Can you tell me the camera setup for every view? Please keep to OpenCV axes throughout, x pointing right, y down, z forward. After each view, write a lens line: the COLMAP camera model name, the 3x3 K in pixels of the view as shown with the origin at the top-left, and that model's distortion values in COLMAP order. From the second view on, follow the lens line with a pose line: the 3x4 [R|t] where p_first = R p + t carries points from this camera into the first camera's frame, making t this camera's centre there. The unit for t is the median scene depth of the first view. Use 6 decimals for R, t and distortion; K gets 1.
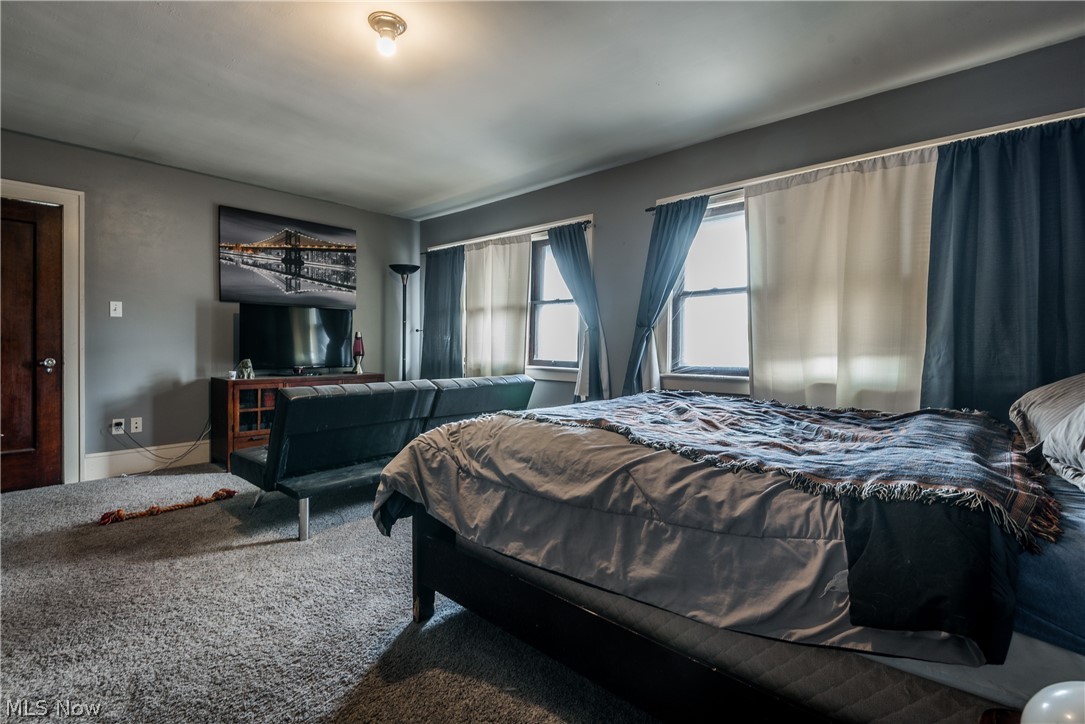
lens RADIAL K [[490.7, 0, 542.5], [0, 490.7, 362.0], [0, 0, 1]] dist [-0.003796, -0.000886]
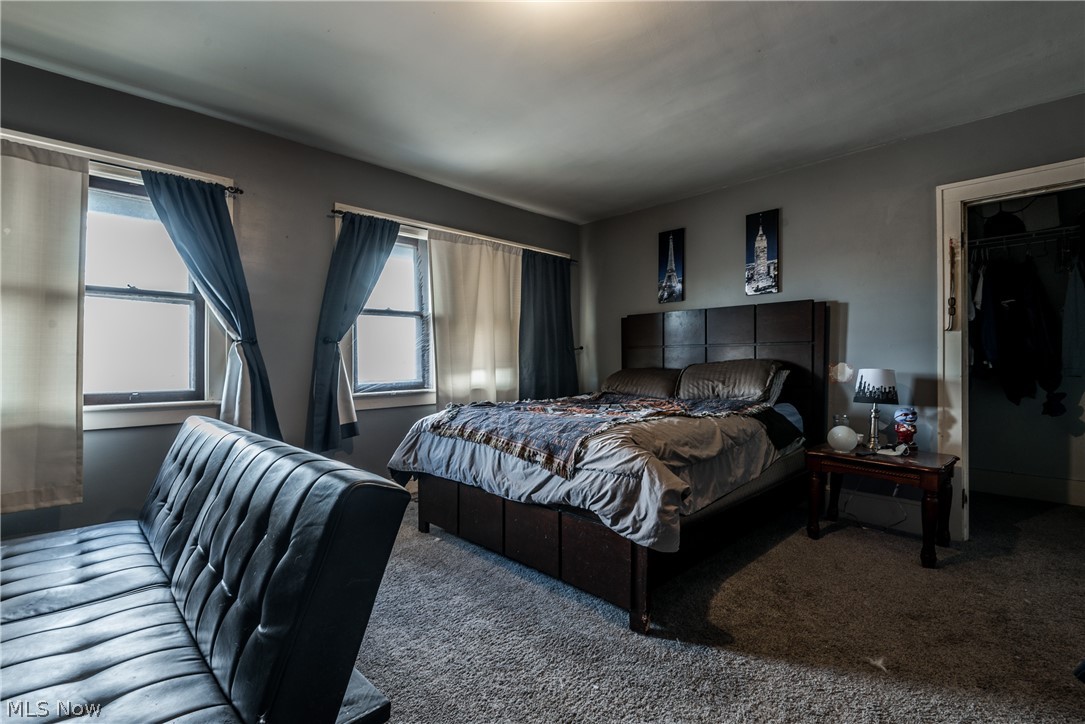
lens RADIAL K [[490.7, 0, 542.5], [0, 490.7, 362.0], [0, 0, 1]] dist [-0.003796, -0.000886]
pose [[0.051158, -0.010953, 0.998631, -0.743587], [0.036613, 0.999288, 0.009085, -0.035449], [-0.998019, 0.036098, 0.051523, 0.662332]]
